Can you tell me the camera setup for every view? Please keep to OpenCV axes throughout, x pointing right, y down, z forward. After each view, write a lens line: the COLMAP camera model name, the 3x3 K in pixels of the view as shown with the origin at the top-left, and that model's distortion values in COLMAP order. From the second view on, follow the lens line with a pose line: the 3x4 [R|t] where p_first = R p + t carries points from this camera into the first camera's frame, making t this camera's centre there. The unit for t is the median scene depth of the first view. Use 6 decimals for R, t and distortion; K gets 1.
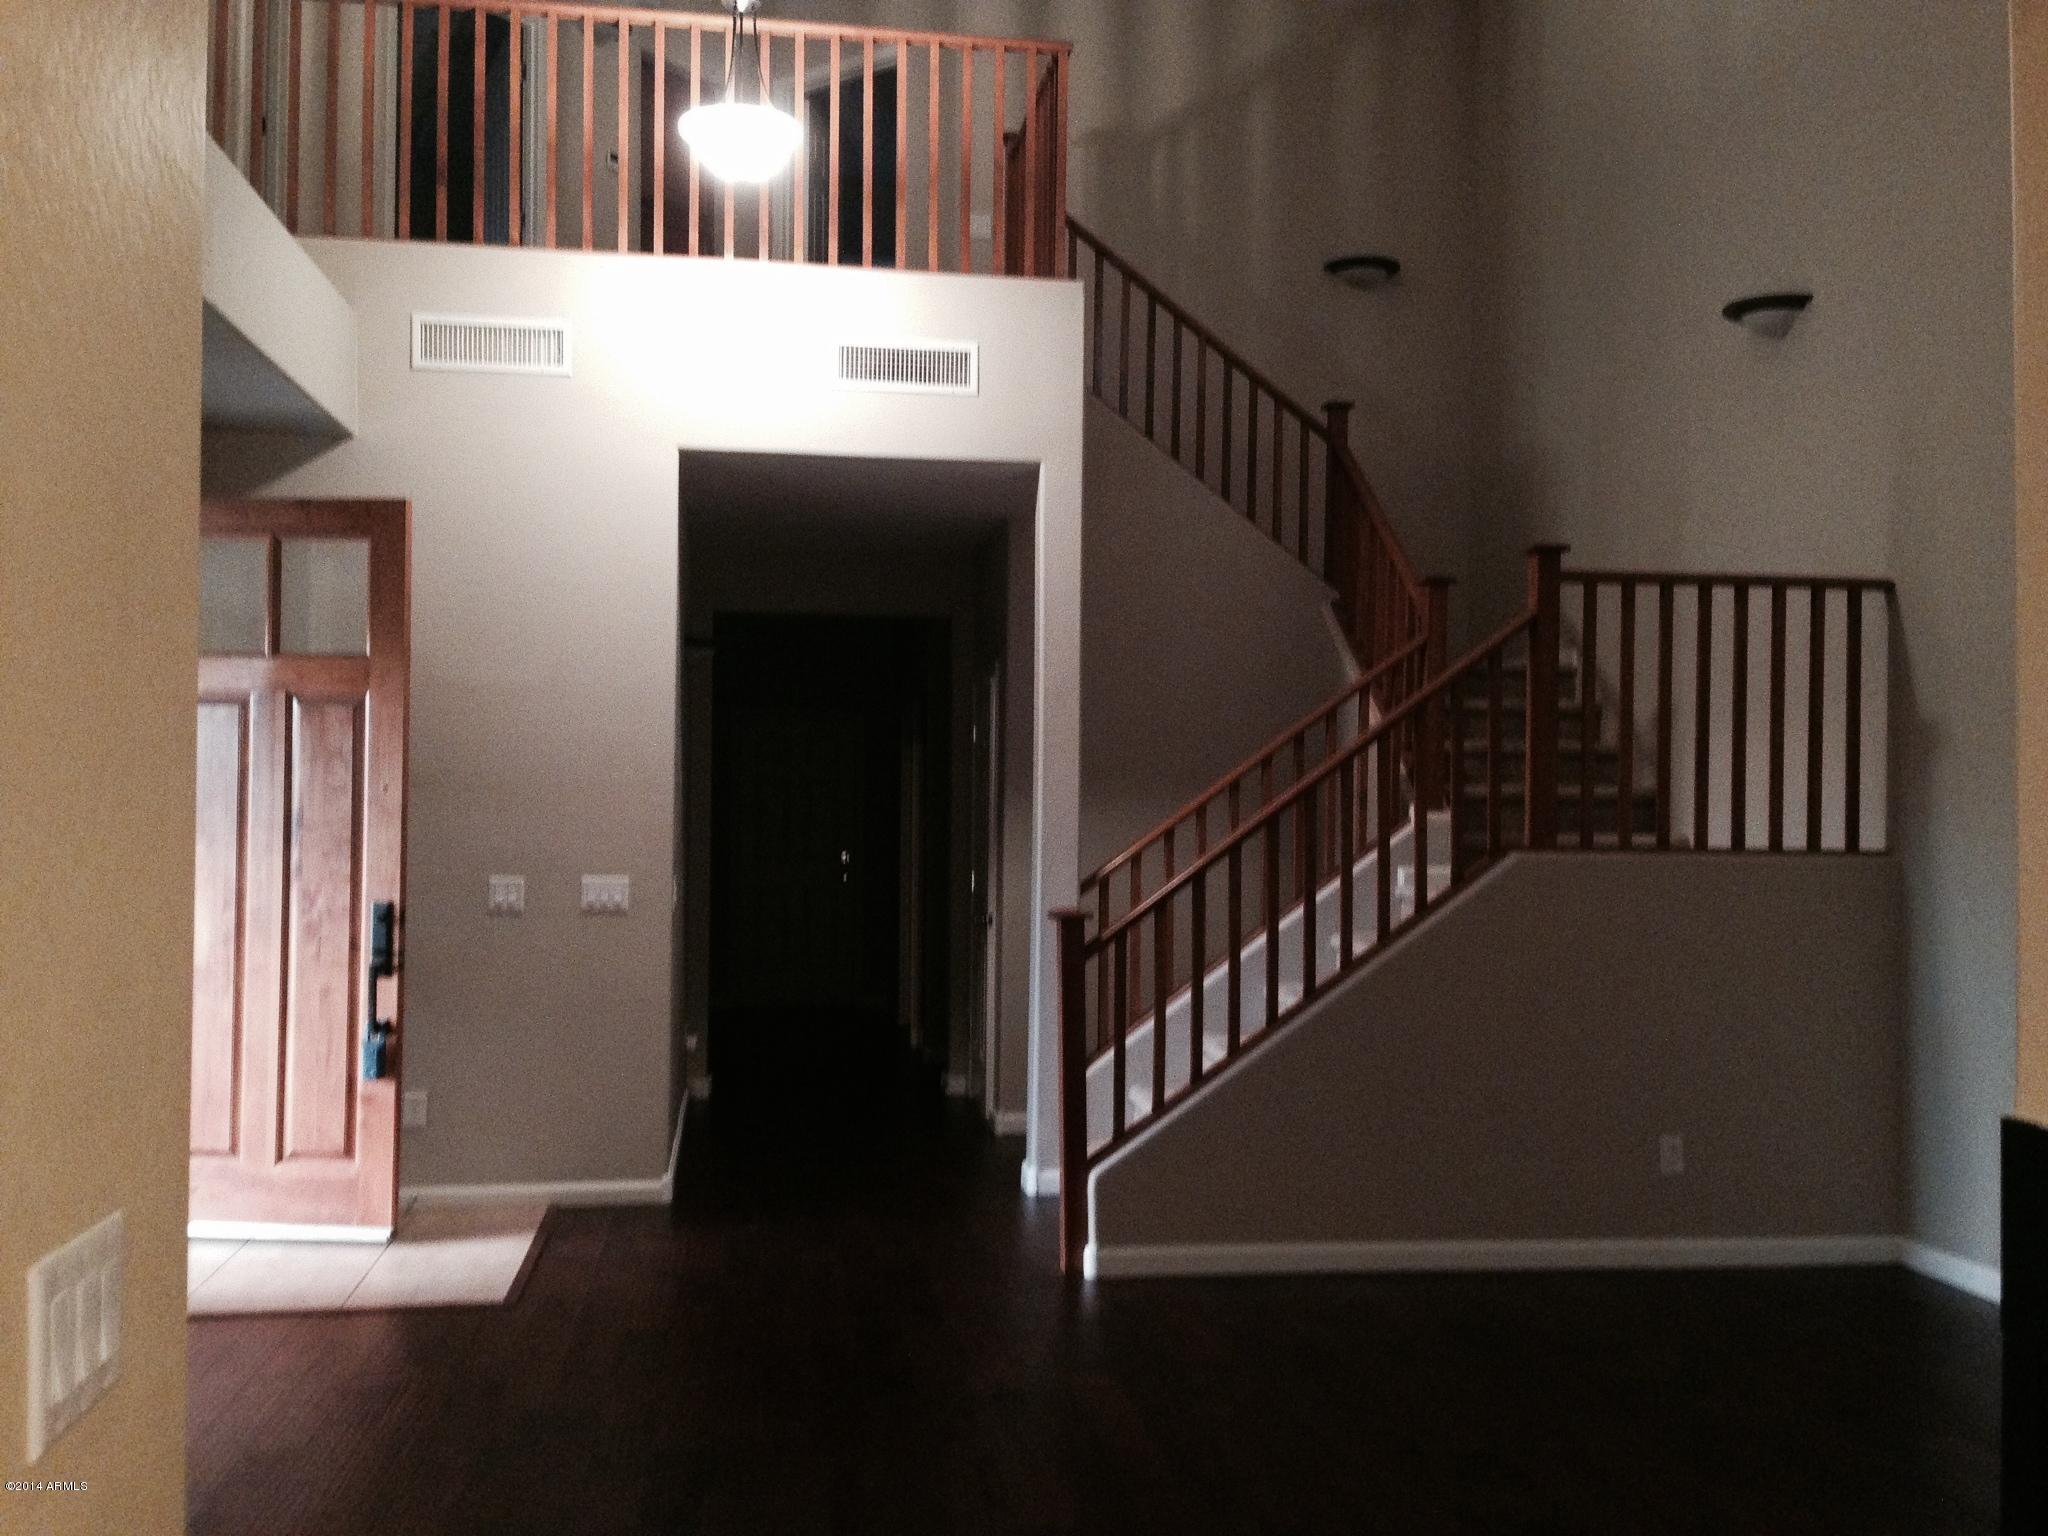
lens RADIAL K [[1927.8, 0, 1033.0], [0, 1927.8, 767.5], [0, 0, 1]] dist [0.086635, 0.000000]
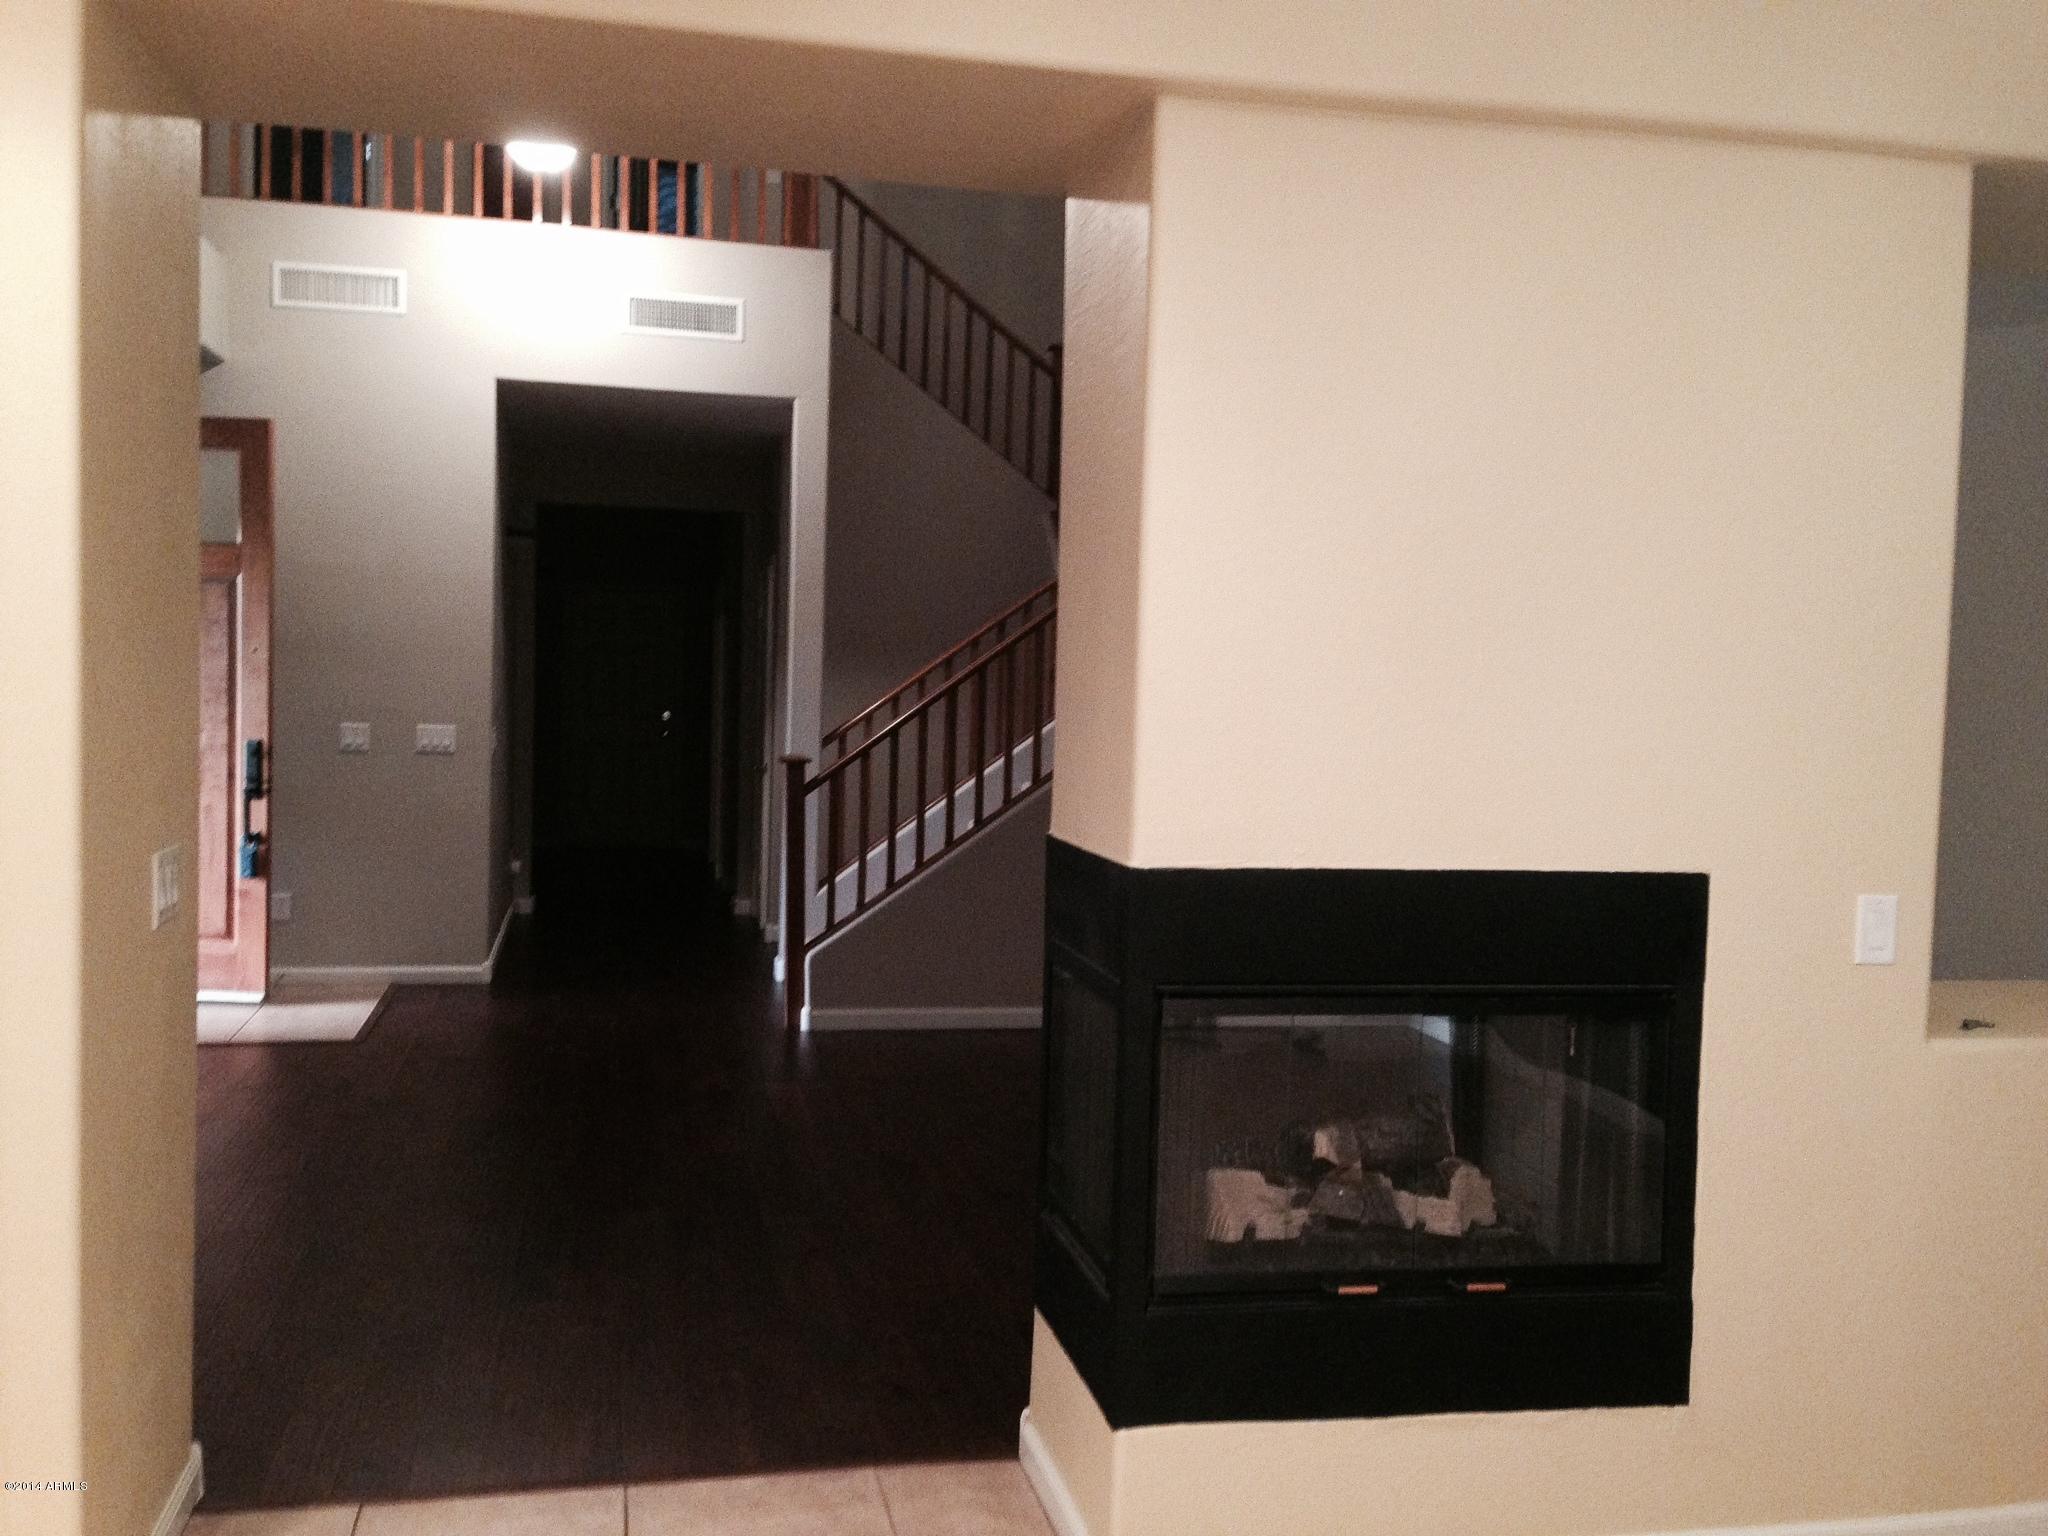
lens RADIAL K [[1927.8, 0, 1016.5], [0, 1927.8, 772.2], [0, 0, 1]] dist [0.086635, 0.000000]
pose [[0.998165, 0.016704, 0.058202, 0.080597], [-0.020747, 0.997362, 0.069566, -0.008087], [-0.056887, -0.070646, 0.995878, -0.271106]]
